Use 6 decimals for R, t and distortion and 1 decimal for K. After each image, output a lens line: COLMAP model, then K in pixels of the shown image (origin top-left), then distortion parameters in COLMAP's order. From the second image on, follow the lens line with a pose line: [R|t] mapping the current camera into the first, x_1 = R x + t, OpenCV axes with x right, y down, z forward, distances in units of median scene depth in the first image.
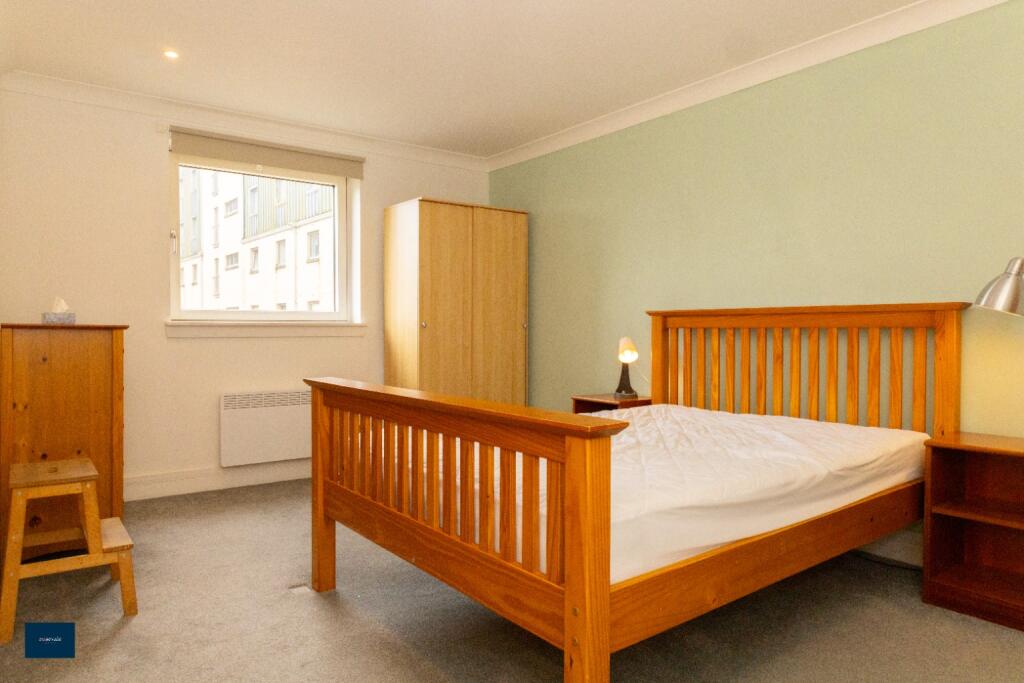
lens RADIAL K [[666.4, 0, 512.0], [0, 666.4, 341.5], [0, 0, 1]] dist [-0.002745, -0.001842]
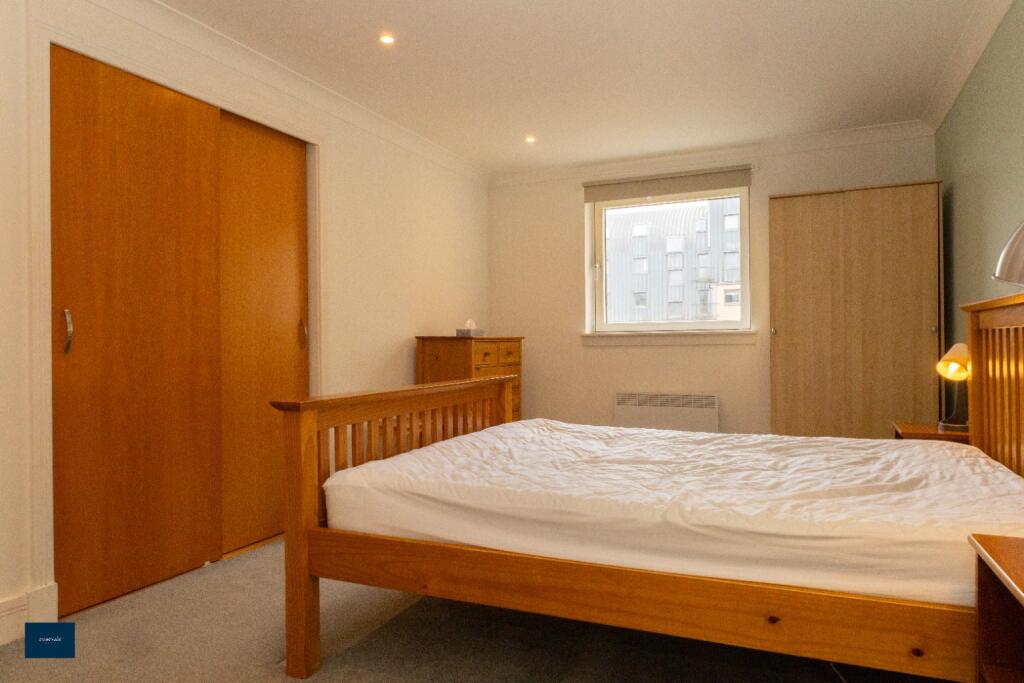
lens RADIAL K [[666.4, 0, 512.0], [0, 666.4, 341.5], [0, 0, 1]] dist [-0.002745, -0.001842]
pose [[0.469483, -0.008959, -0.882896, 0.583421], [-0.008200, 0.999861, -0.014506, 0.005939], [0.882904, 0.014050, 0.469344, 0.277804]]
